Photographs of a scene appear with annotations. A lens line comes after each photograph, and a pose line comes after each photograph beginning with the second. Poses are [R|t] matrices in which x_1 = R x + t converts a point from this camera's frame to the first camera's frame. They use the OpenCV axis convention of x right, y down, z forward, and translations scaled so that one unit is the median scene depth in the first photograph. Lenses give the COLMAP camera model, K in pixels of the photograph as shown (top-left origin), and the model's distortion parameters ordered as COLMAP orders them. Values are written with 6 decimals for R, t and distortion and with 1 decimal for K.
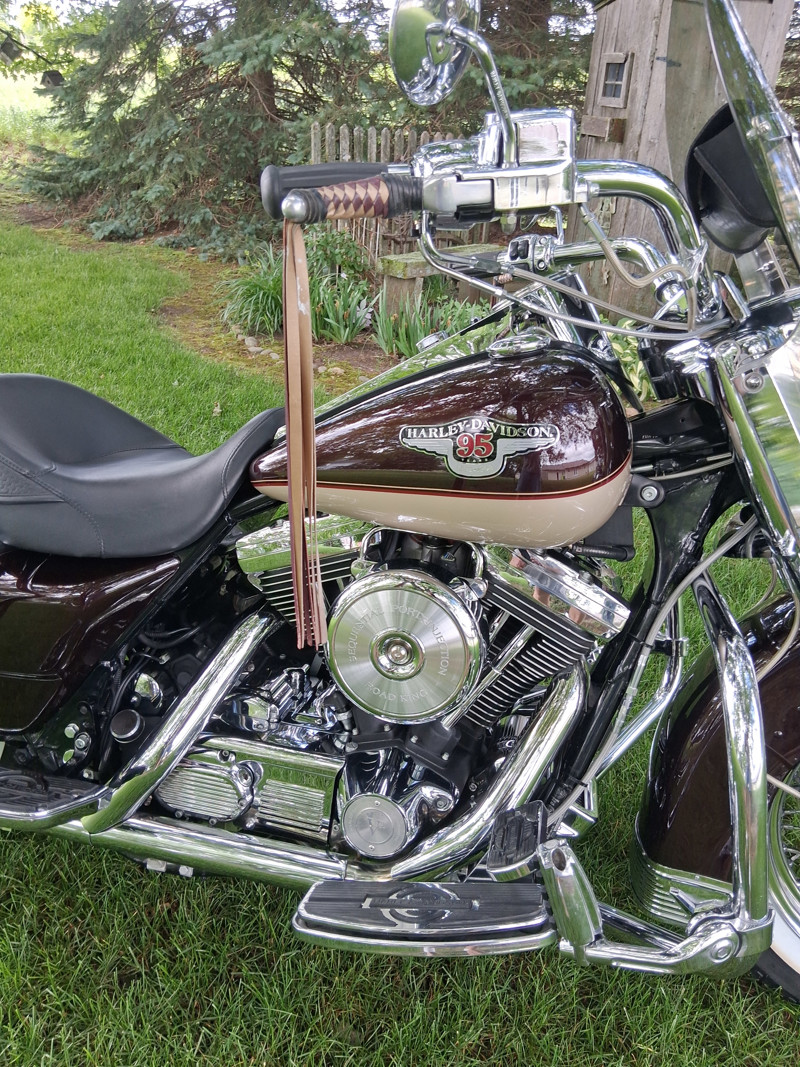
lens RADIAL K [[823.9, 0, 400.0], [0, 823.9, 533.5], [0, 0, 1]] dist [-0.049056, -0.006944]
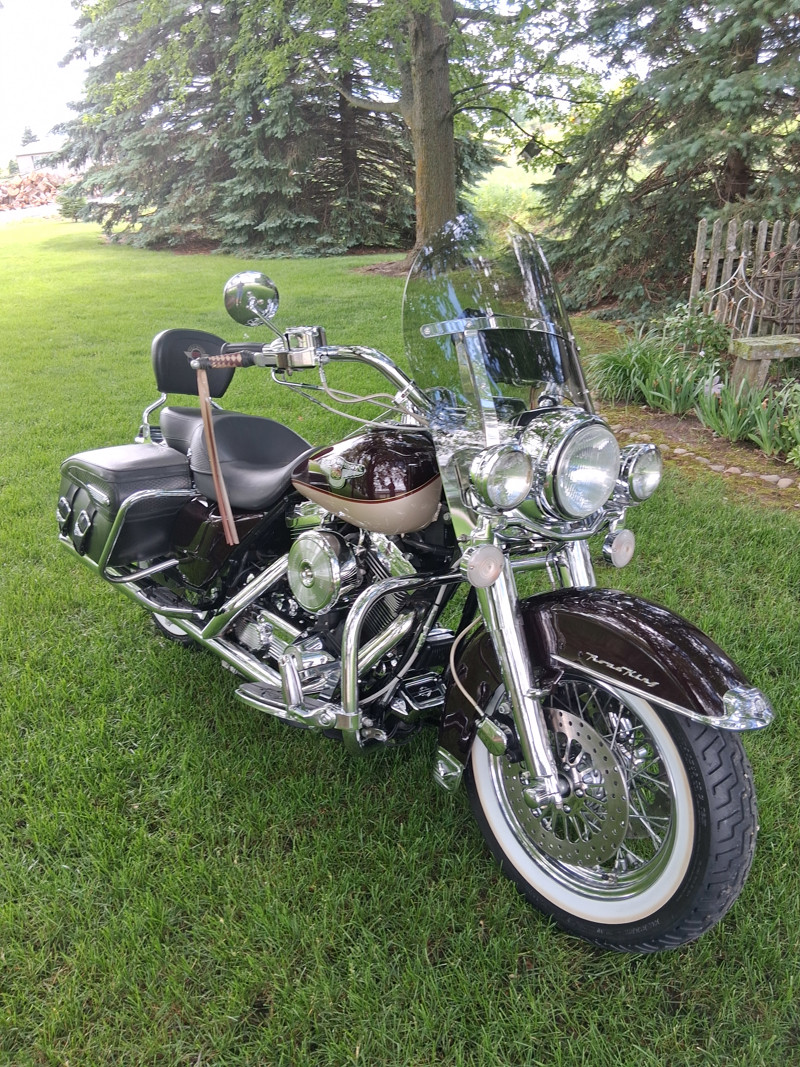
lens RADIAL K [[823.9, 0, 400.0], [0, 823.9, 533.5], [0, 0, 1]] dist [-0.049056, -0.006944]
pose [[0.805647, 0.162224, -0.569751, 0.193521], [-0.196784, 0.980446, 0.000901, 0.001266], [0.558757, 0.111392, 0.821817, -0.076124]]
